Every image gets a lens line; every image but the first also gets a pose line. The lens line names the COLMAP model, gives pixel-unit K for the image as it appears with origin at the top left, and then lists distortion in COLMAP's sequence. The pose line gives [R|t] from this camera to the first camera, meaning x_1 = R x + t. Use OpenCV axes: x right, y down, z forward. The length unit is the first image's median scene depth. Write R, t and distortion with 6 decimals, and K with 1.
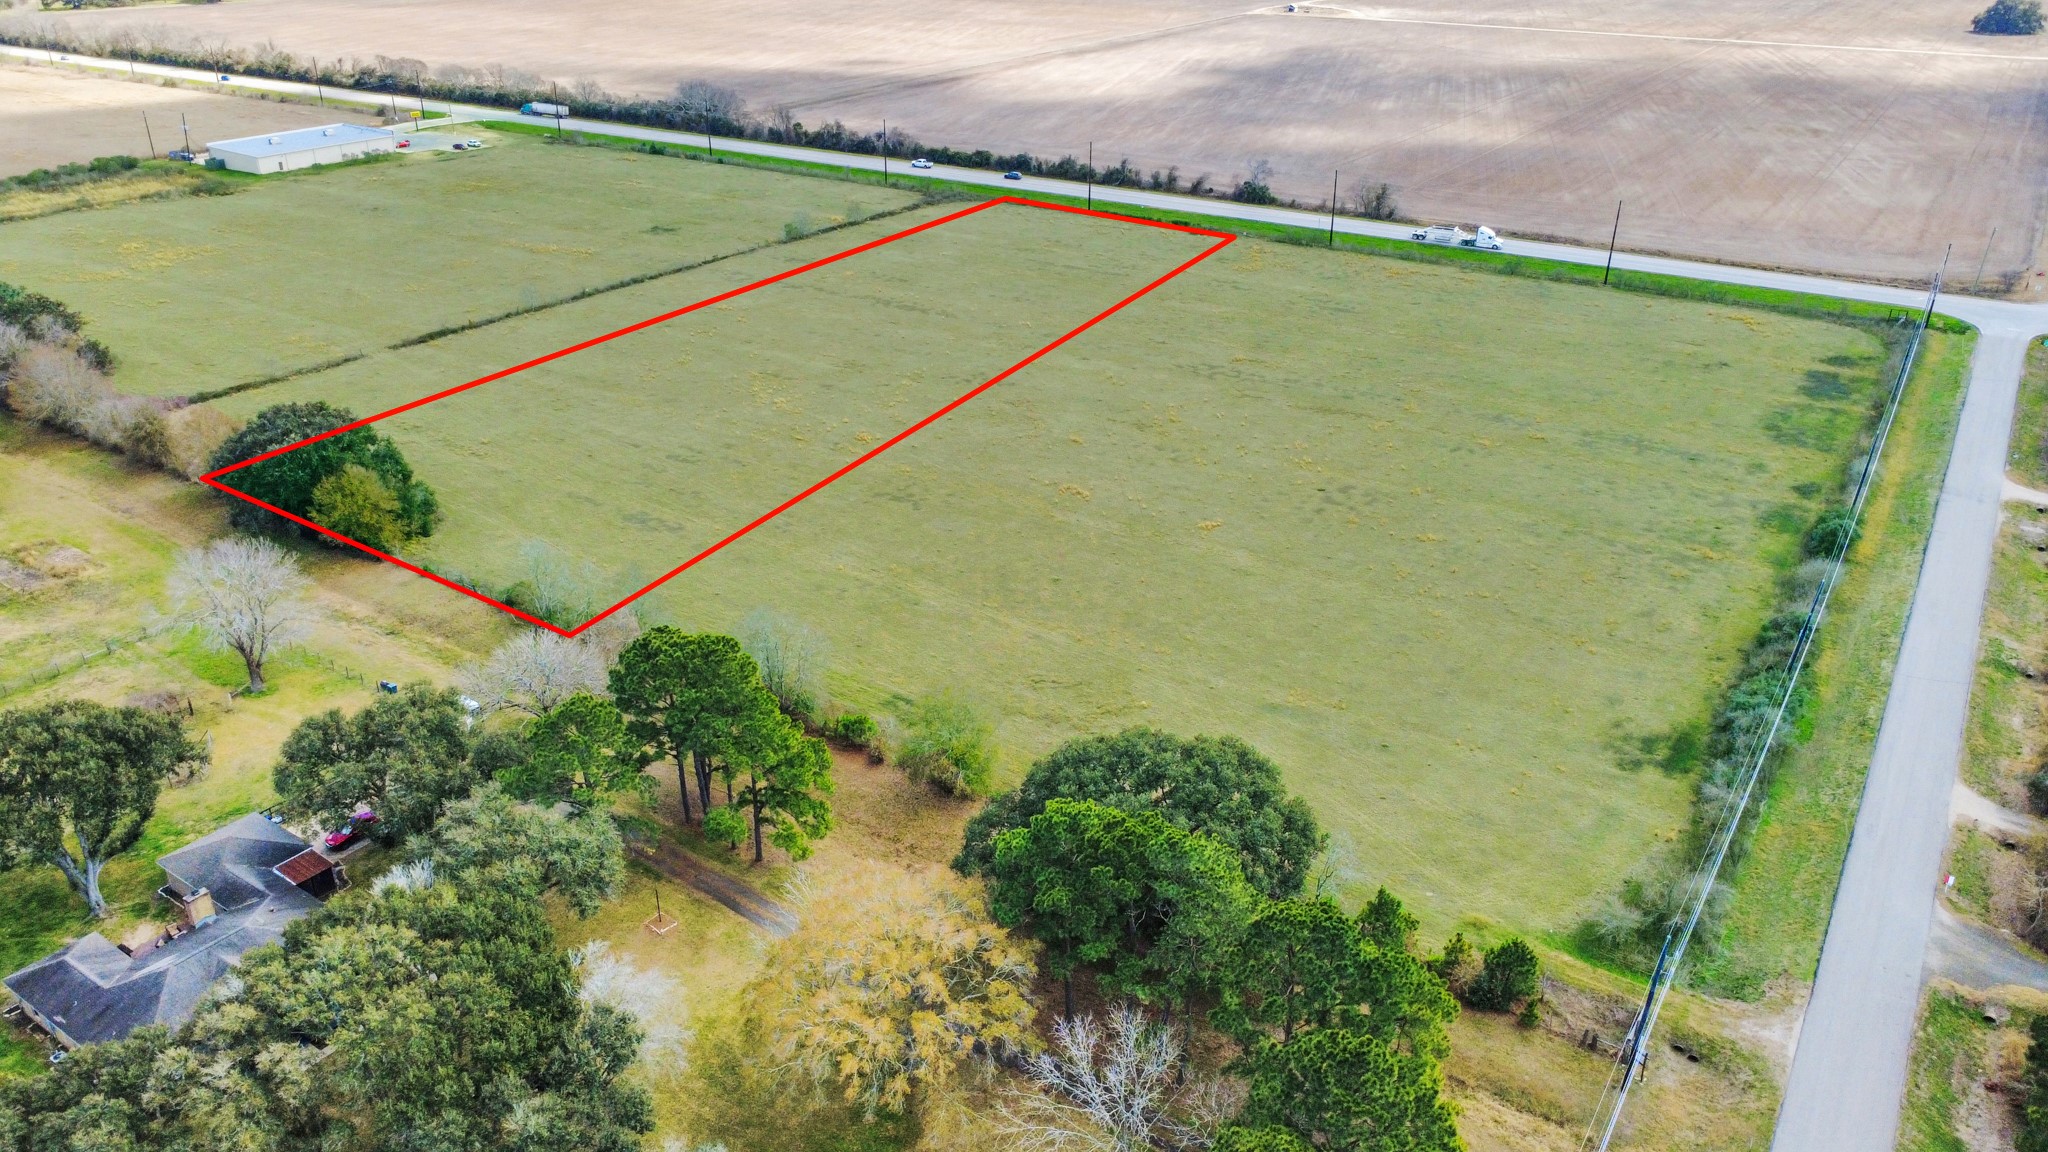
lens RADIAL K [[1487.4, 0, 1028.6], [0, 1487.4, 589.0], [0, 0, 1]] dist [-0.001073, -0.000292]
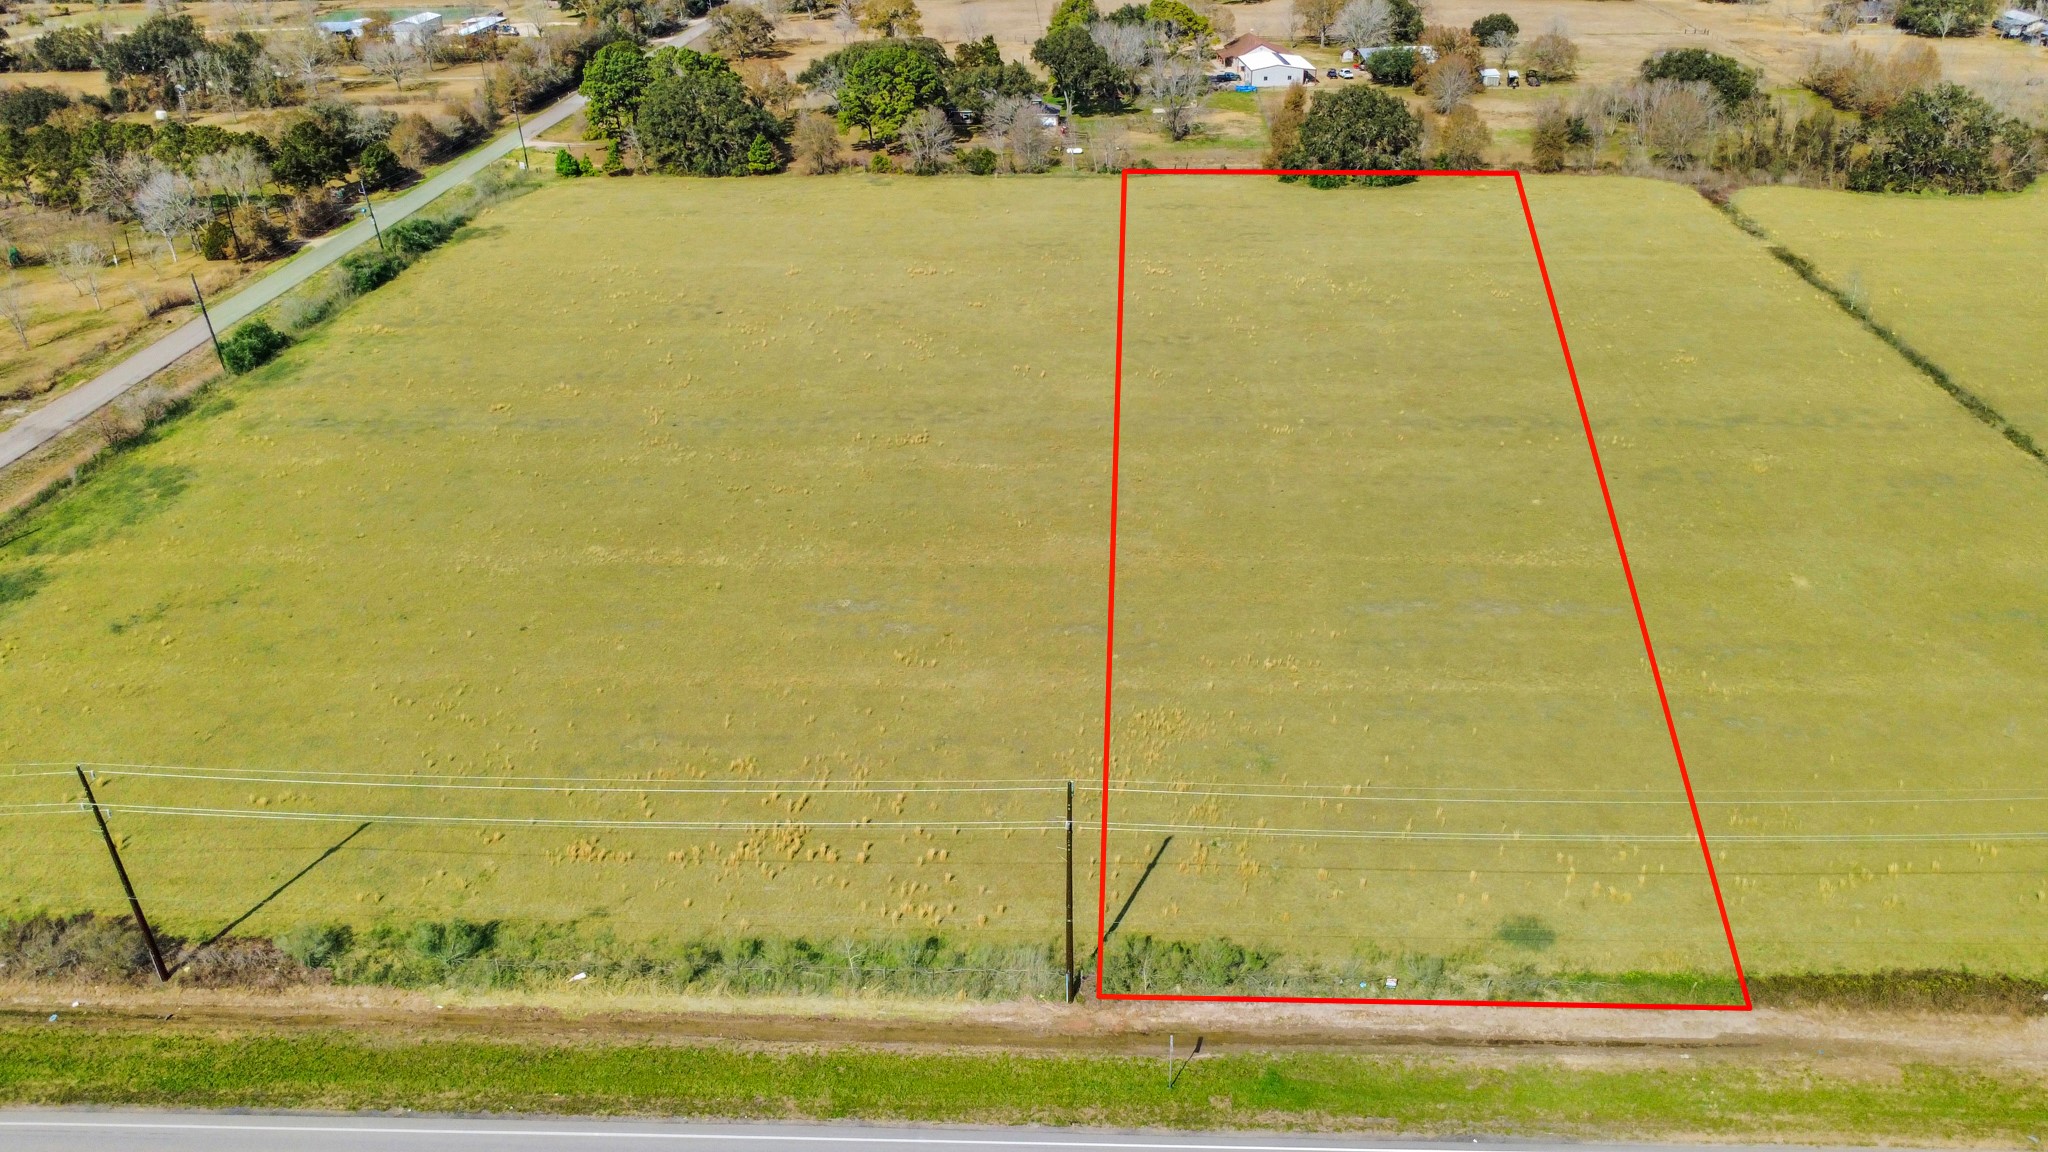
lens RADIAL K [[1491.1, 0, 1027.4], [0, 1491.1, 574.1], [0, 0, 1]] dist [0.000279, 0.001737]
pose [[-0.868004, 0.249033, -0.429595, 0.372737], [-0.200126, 0.616326, 0.761637, -0.591119], [0.454443, 0.747077, -0.485136, 1.280059]]
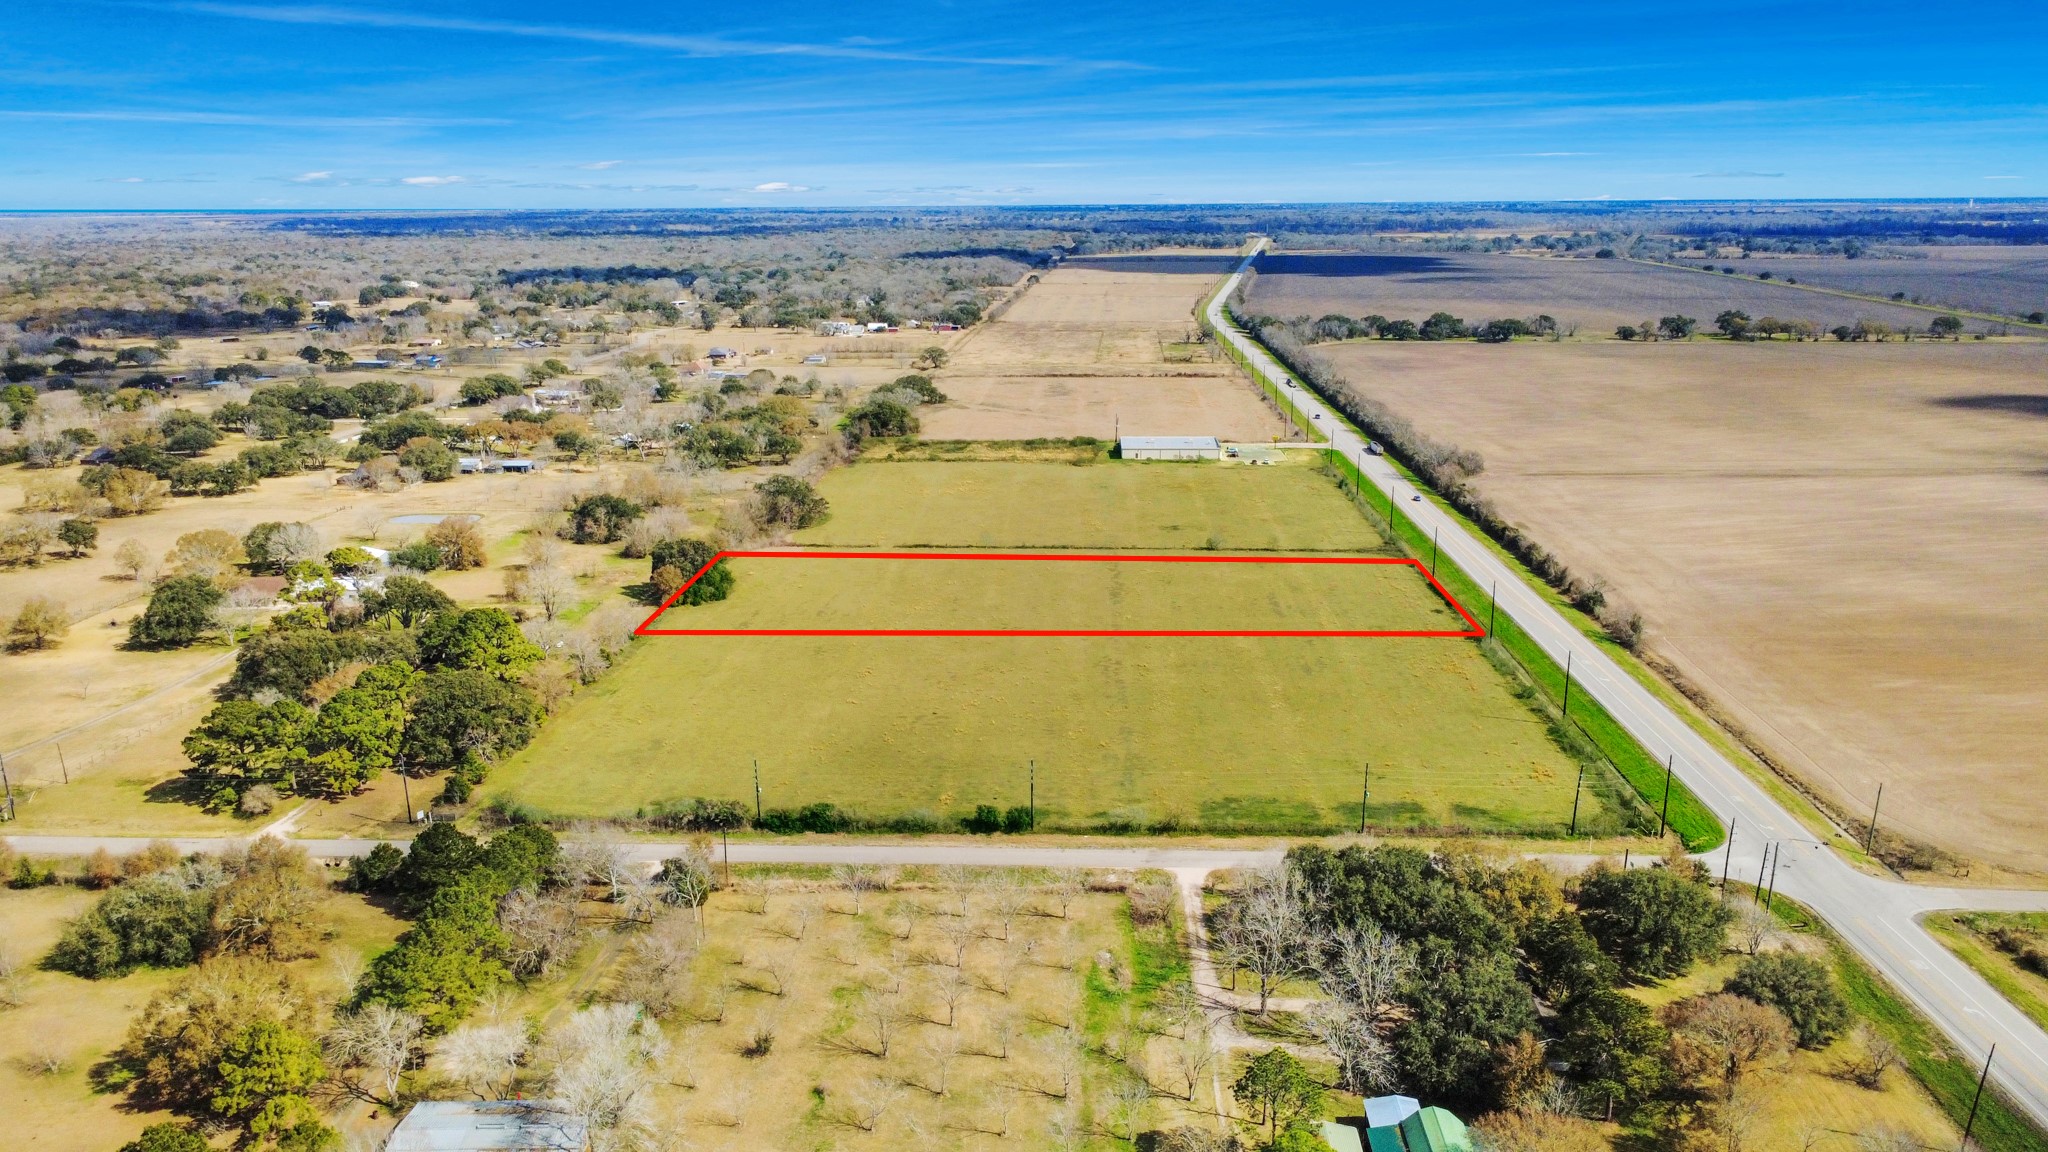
lens RADIAL K [[1493.5, 0, 1027.4], [0, 1493.5, 568.5], [0, 0, 1]] dist [-0.000274, 0.000091]
pose [[0.510471, 0.201411, -0.835974, 1.150586], [-0.369581, 0.929197, -0.001806, -0.180342], [0.776421, 0.309882, 0.548766, 0.094881]]
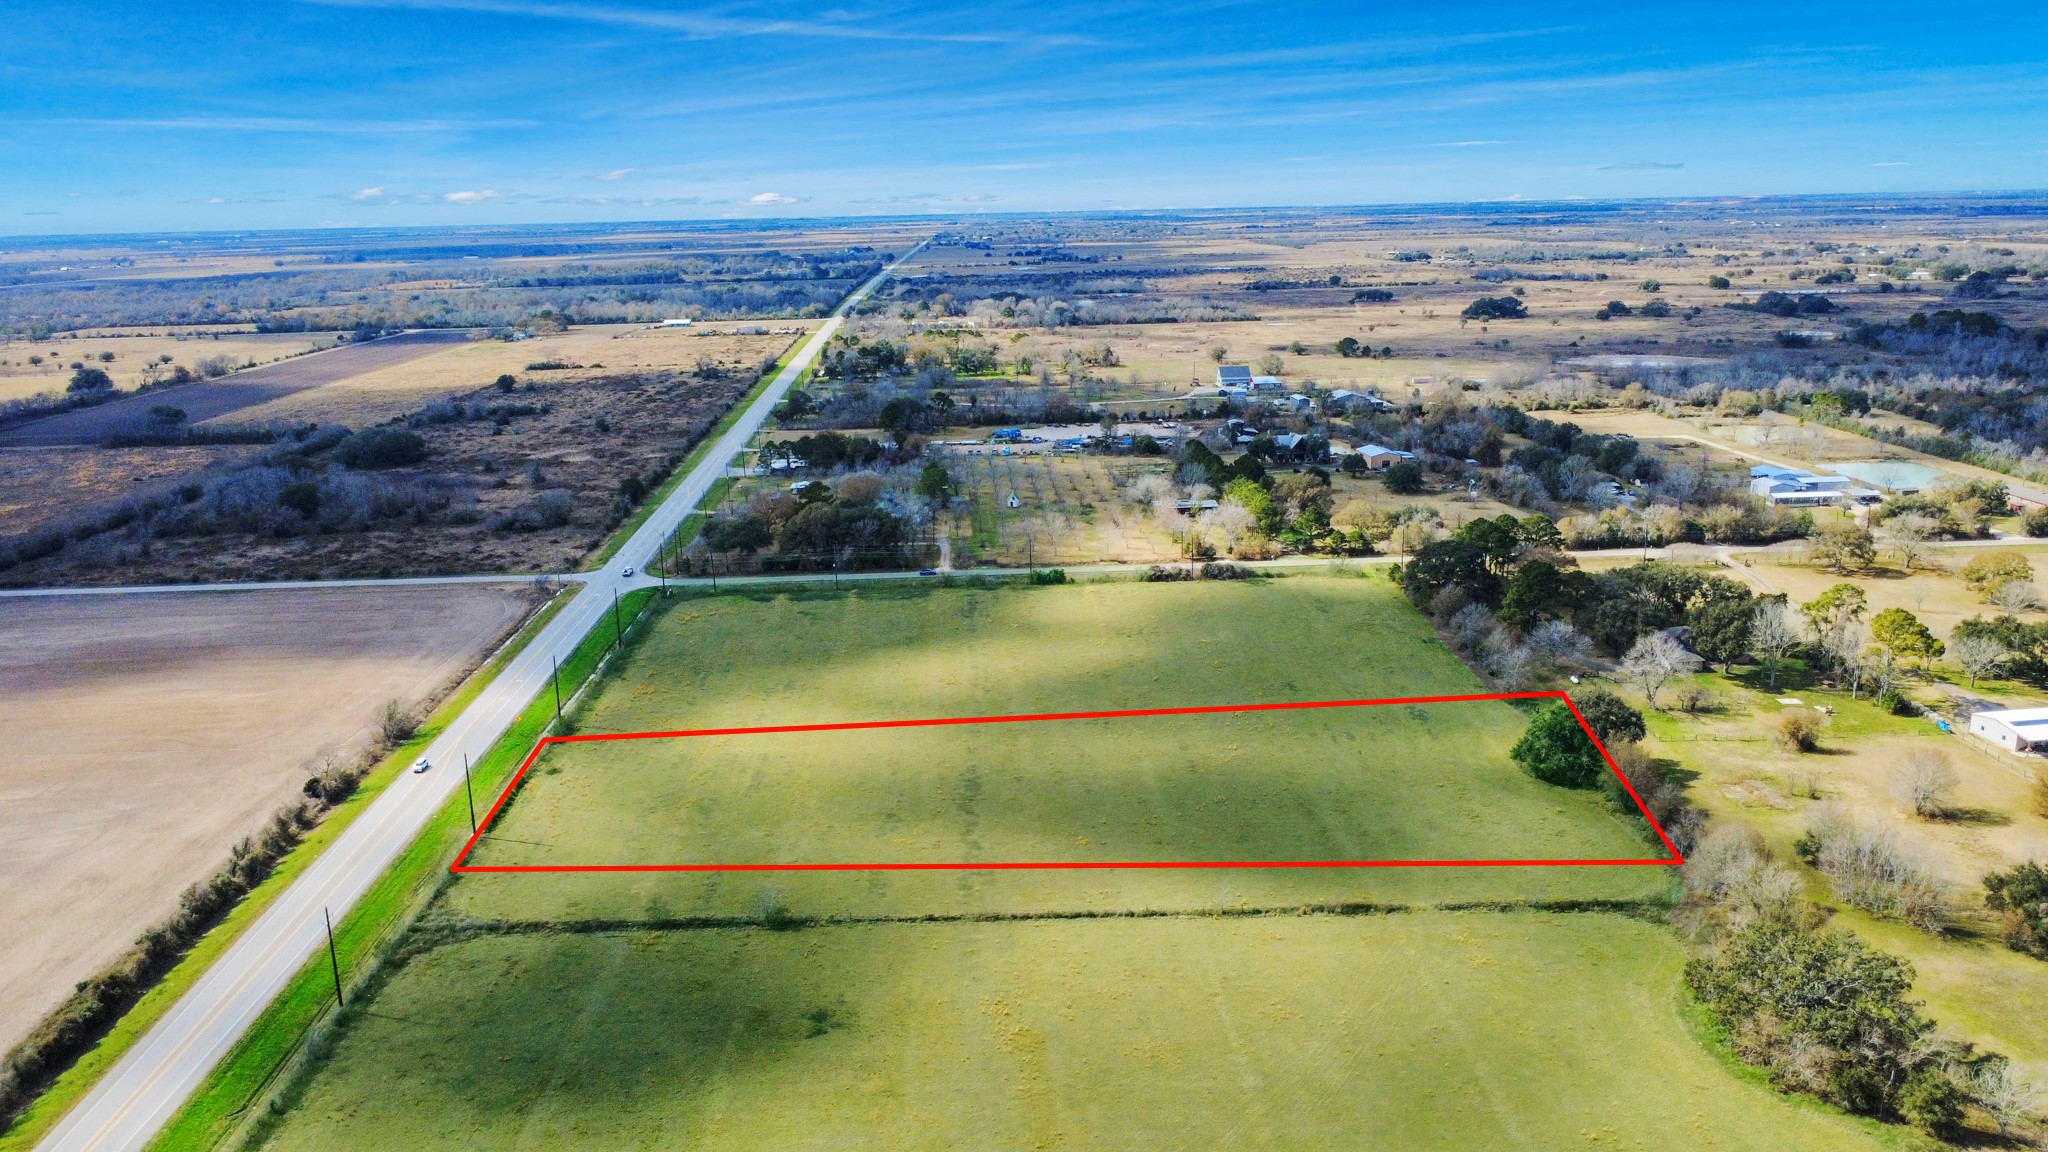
lens RADIAL K [[1491.1, 0, 1027.4], [0, 1491.1, 574.1], [0, 0, 1]] dist [0.000279, 0.001737]
pose [[-0.573271, -0.191982, 0.796557, -0.930843], [0.377556, 0.800910, 0.464752, -0.798846], [-0.727195, 0.567174, -0.386654, 1.316125]]
